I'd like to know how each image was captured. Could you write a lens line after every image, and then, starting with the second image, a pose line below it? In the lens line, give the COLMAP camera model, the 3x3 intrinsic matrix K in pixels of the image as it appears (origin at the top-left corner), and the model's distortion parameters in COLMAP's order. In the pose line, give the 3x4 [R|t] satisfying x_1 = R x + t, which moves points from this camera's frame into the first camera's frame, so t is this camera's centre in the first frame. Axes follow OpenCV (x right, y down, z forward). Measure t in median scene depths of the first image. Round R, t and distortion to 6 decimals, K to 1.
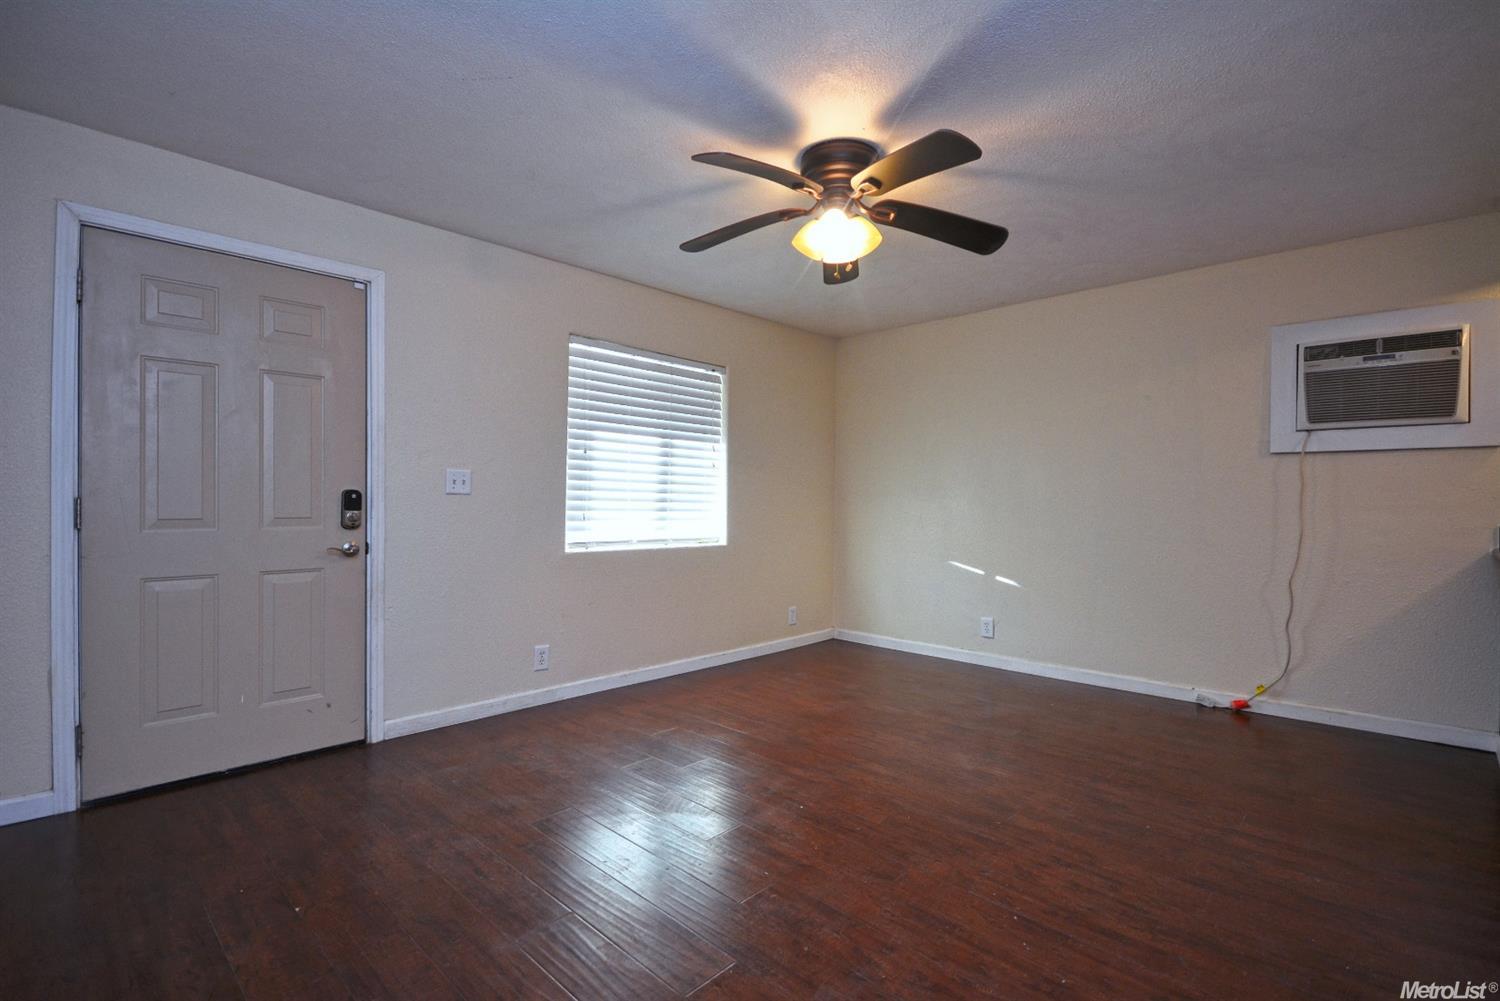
lens RADIAL K [[686.0, 0, 745.6], [0, 686.0, 500.9], [0, 0, 1]] dist [-0.000285, 0.000377]
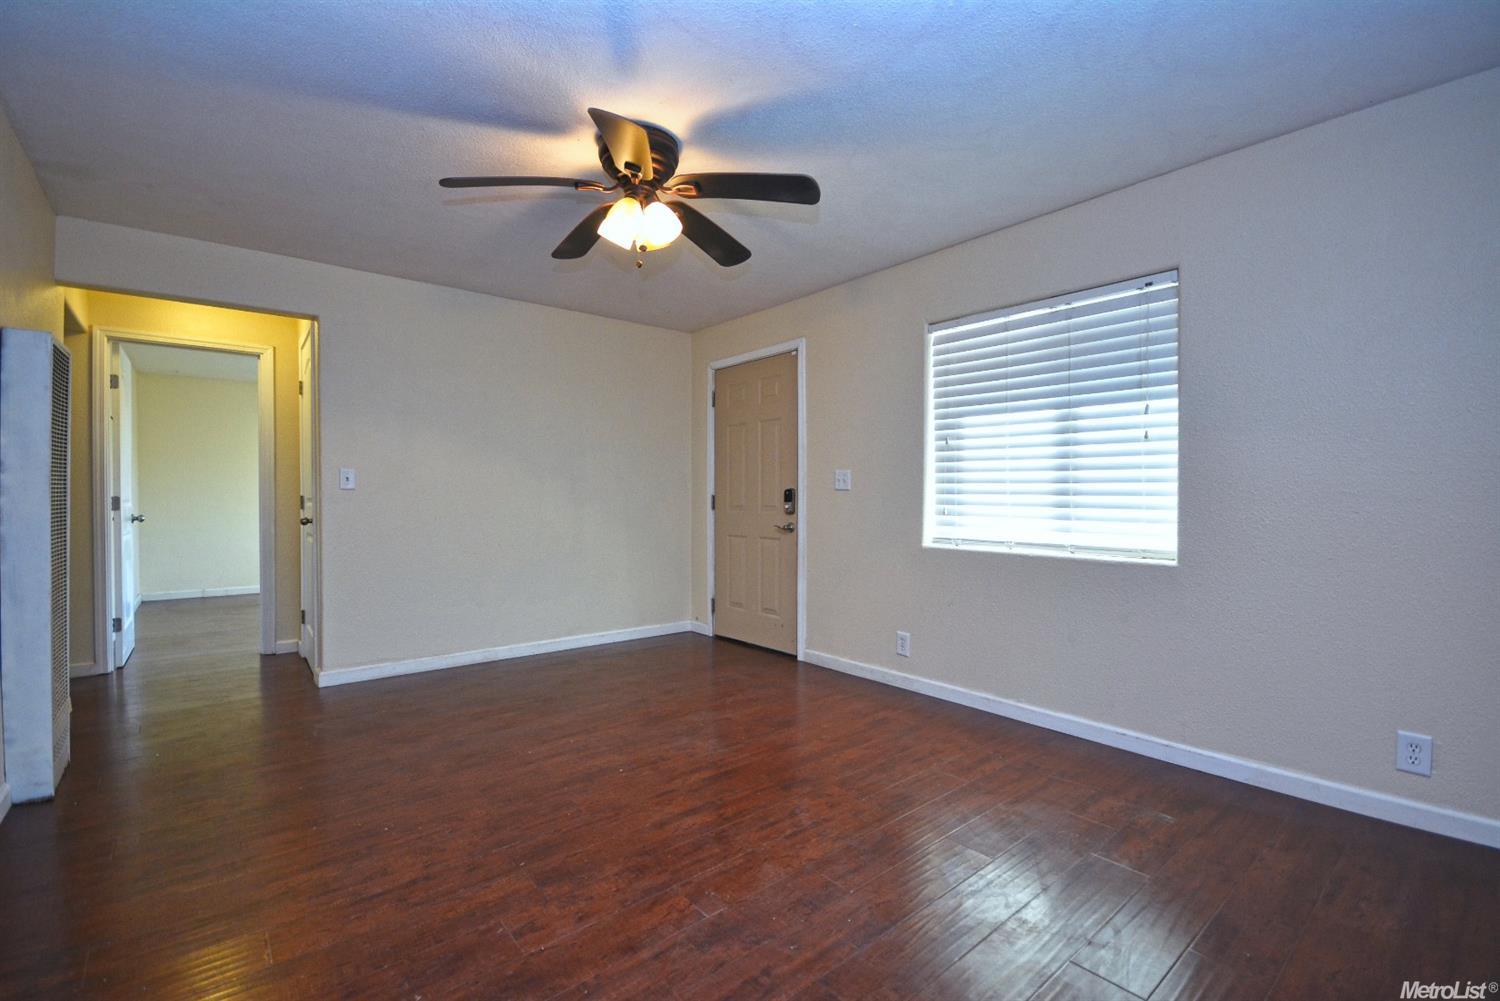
lens RADIAL K [[661.4, 0, 745.8], [0, 661.4, 503.1], [0, 0, 1]] dist [0.001109, -0.001183]
pose [[-0.109043, 0.001969, -0.994035, 0.784853], [0.000780, 0.999998, 0.001895, 0.011095], [0.994037, -0.000569, -0.109044, 0.926036]]
